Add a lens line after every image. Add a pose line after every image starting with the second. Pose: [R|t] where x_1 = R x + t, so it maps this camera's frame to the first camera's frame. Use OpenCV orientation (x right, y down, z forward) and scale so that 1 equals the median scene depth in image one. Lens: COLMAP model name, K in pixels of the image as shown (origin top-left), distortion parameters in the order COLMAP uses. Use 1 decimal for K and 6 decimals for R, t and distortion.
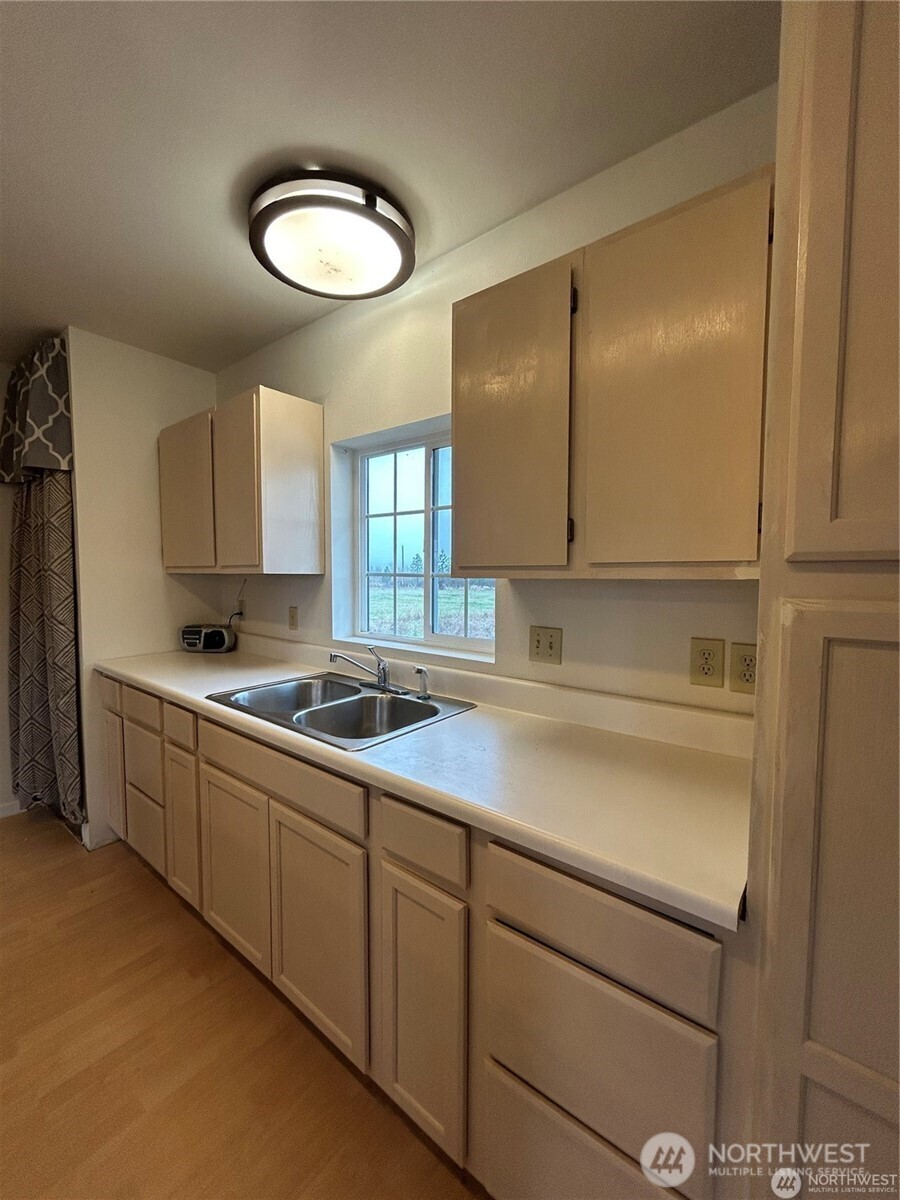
lens RADIAL K [[483.9, 0, 449.8], [0, 483.9, 600.6], [0, 0, 1]] dist [0.001348, 0.000938]
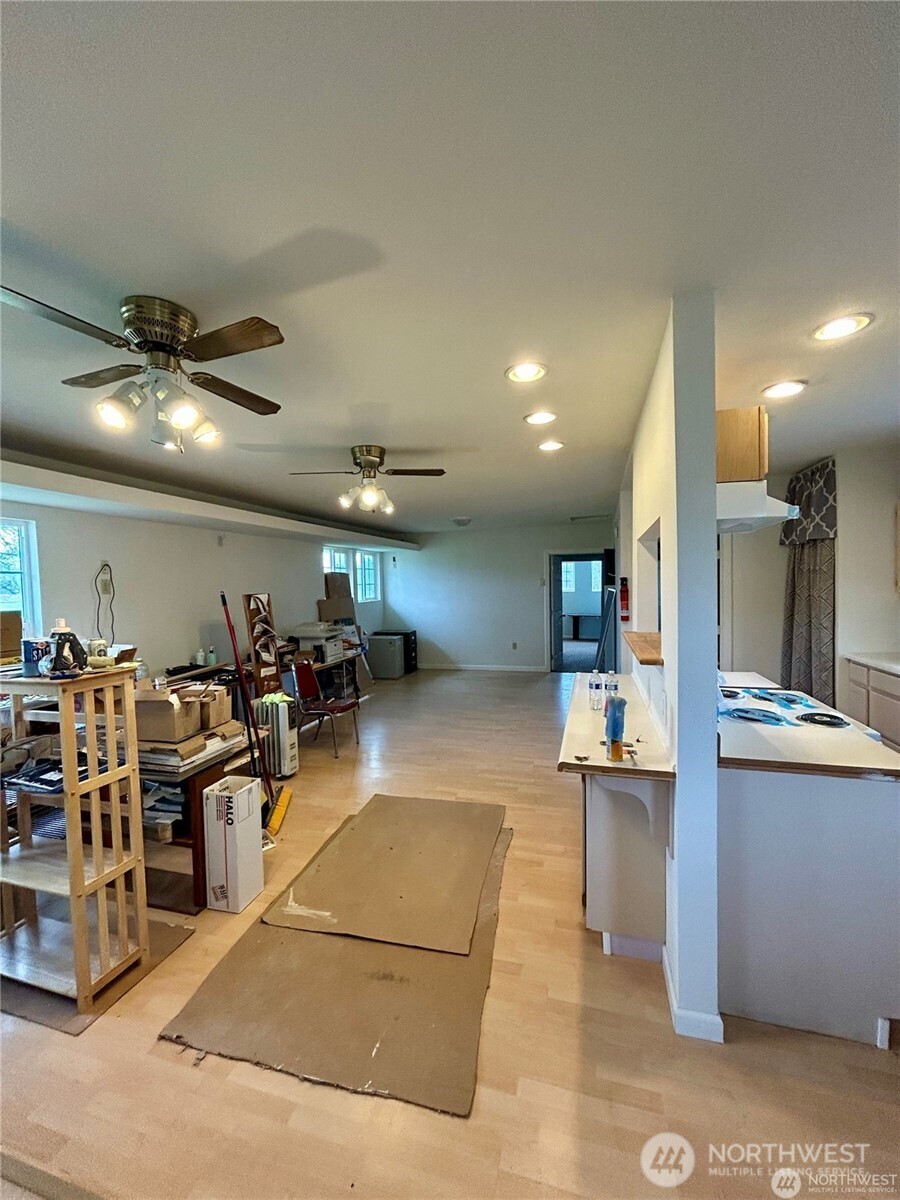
lens RADIAL K [[483.9, 0, 454.6], [0, 483.9, 604.2], [0, 0, 1]] dist [0.001348, 0.000938]
pose [[0.378960, 0.021791, -0.925157, 0.317017], [-0.026402, 0.999570, 0.012729, -0.029265], [0.925037, 0.019602, 0.379372, -0.983986]]
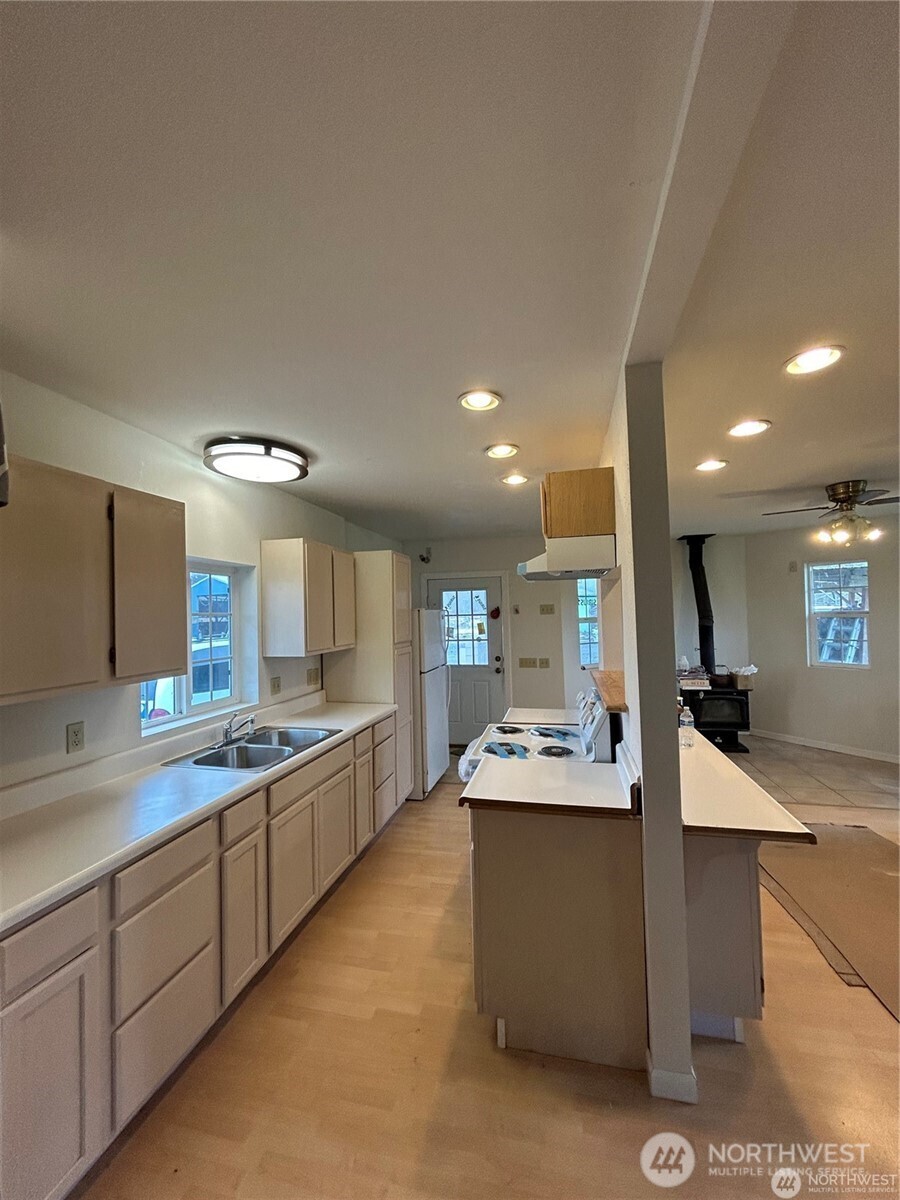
lens RADIAL K [[483.9, 0, 456.6], [0, 483.9, 604.1], [0, 0, 1]] dist [0.001348, 0.000938]
pose [[-0.436833, 0.023888, 0.899225, -1.601460], [0.068479, 0.997630, 0.006764, -0.176119], [-0.896932, 0.064533, -0.437434, 0.926356]]
